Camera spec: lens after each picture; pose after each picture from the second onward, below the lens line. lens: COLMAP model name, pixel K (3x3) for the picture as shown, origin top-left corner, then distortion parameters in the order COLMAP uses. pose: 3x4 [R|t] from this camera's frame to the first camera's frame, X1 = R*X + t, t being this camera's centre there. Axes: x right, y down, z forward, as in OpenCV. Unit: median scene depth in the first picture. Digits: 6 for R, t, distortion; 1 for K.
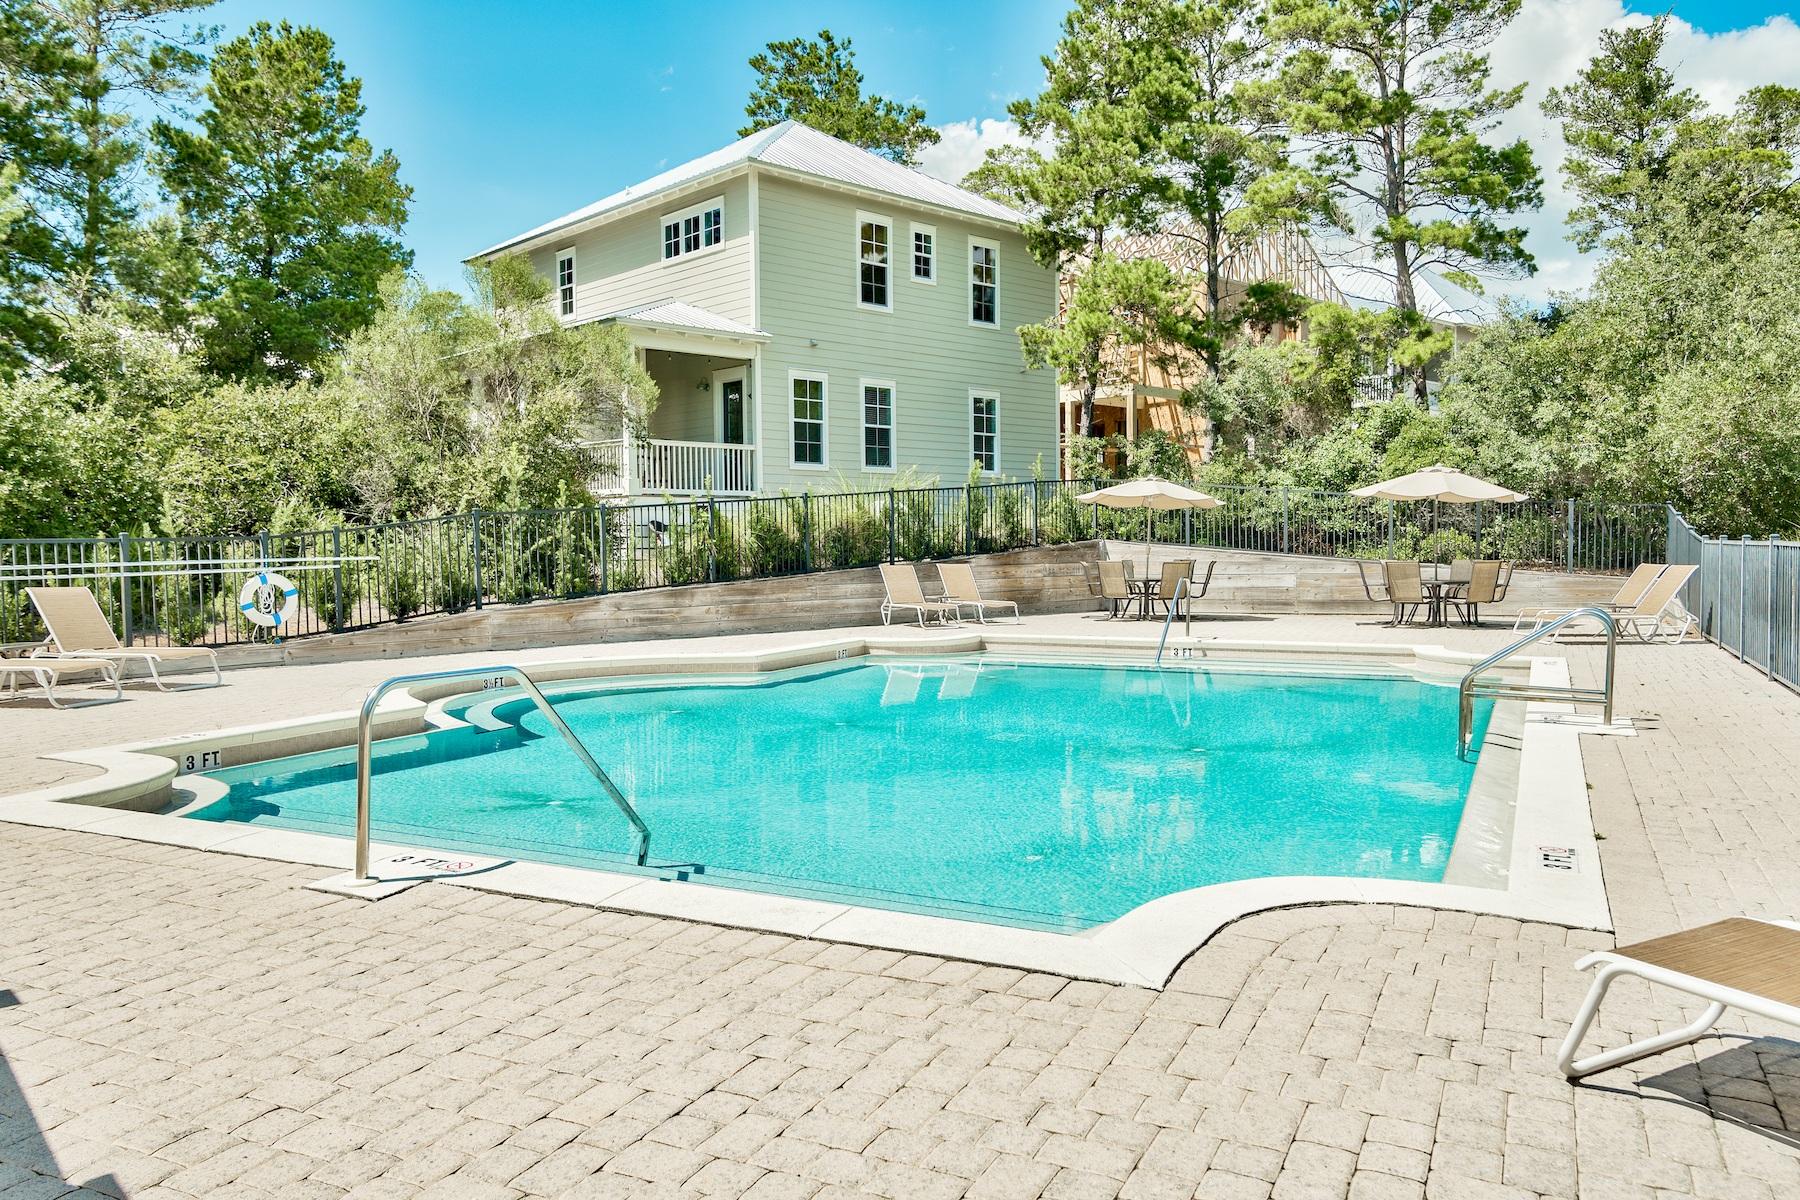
lens RADIAL K [[1273.2, 0, 900.0], [0, 1273.2, 600.0], [0, 0, 1]] dist [-0.000442, -0.001448]
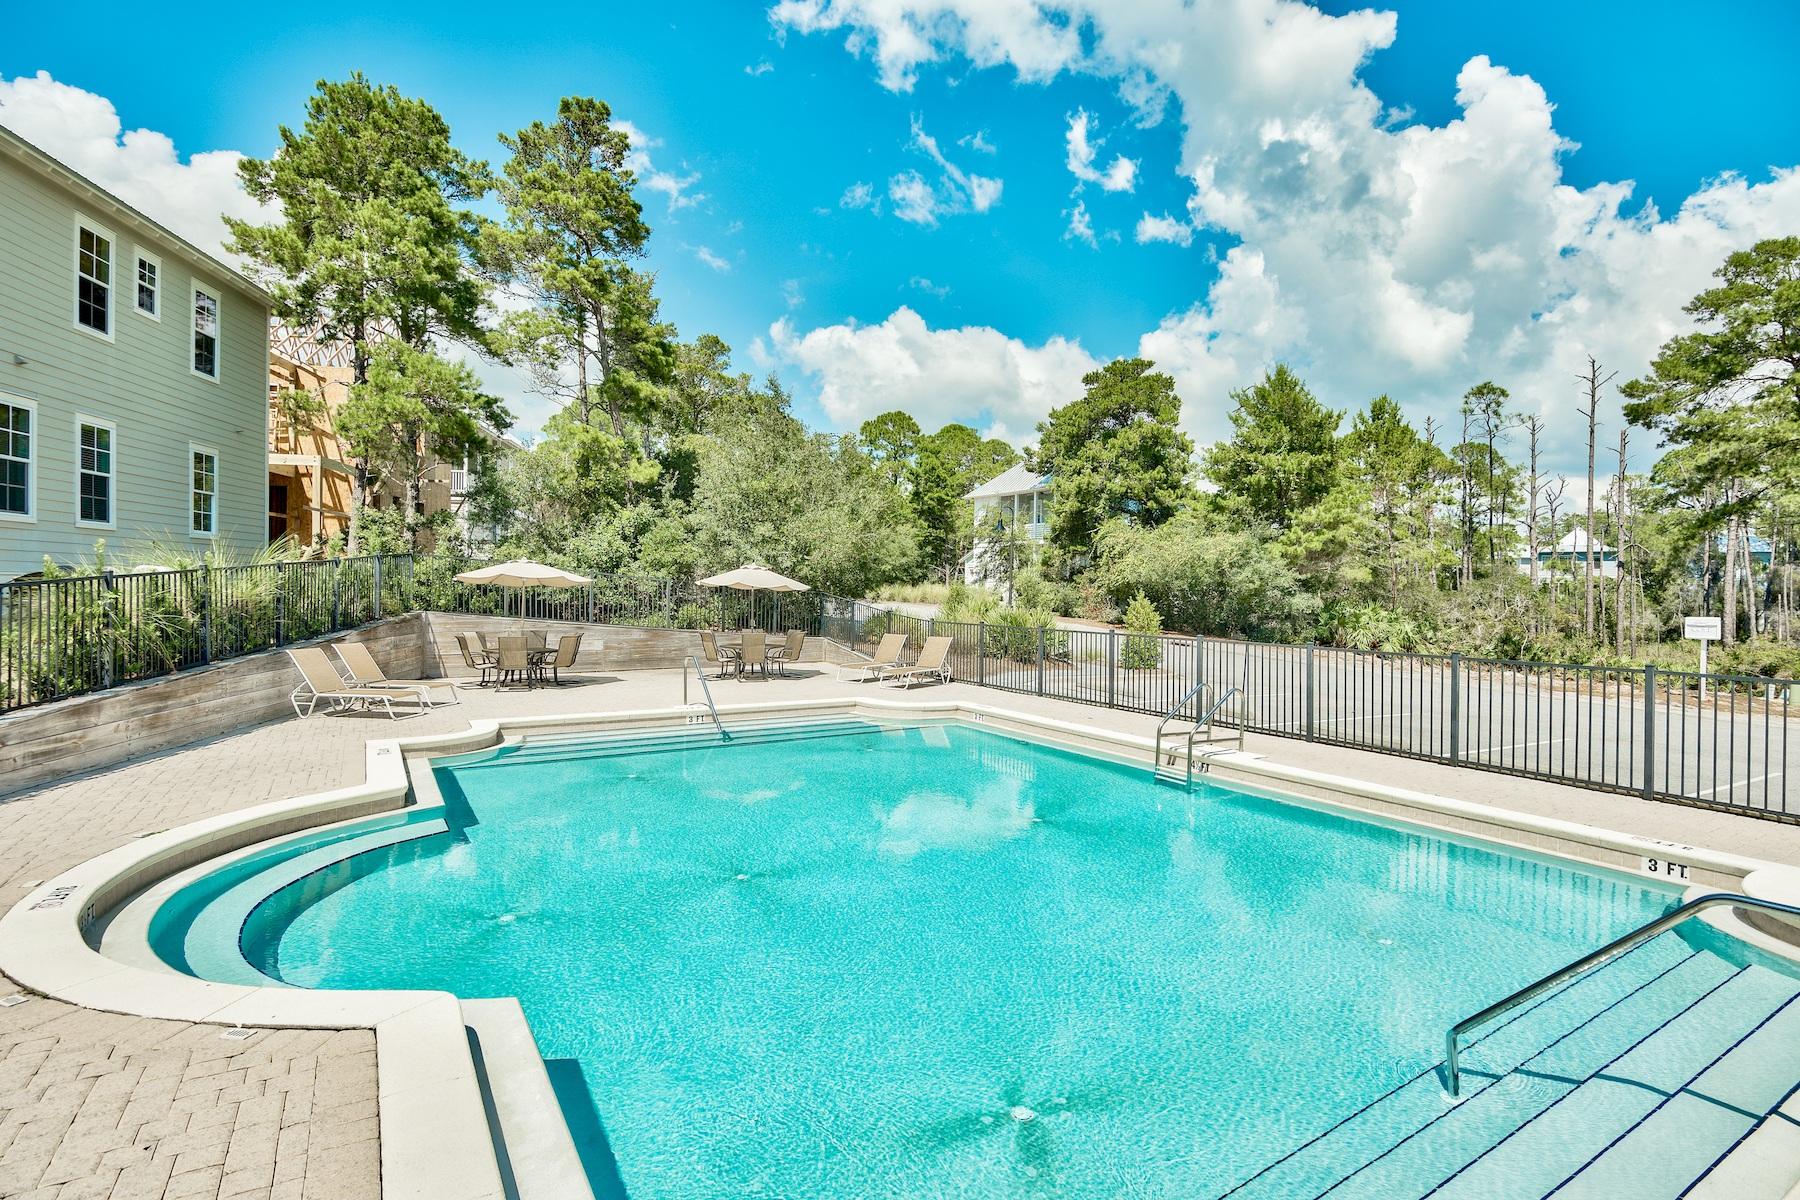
lens RADIAL K [[890.7, 0, 900.0], [0, 890.7, 600.0], [0, 0, 1]] dist [-0.003445, 0.000272]
pose [[0.525487, 0.005021, 0.850787, -0.268929], [0.019679, 0.999643, -0.018054, -0.036156], [-0.850574, 0.026230, 0.525201, 0.275426]]
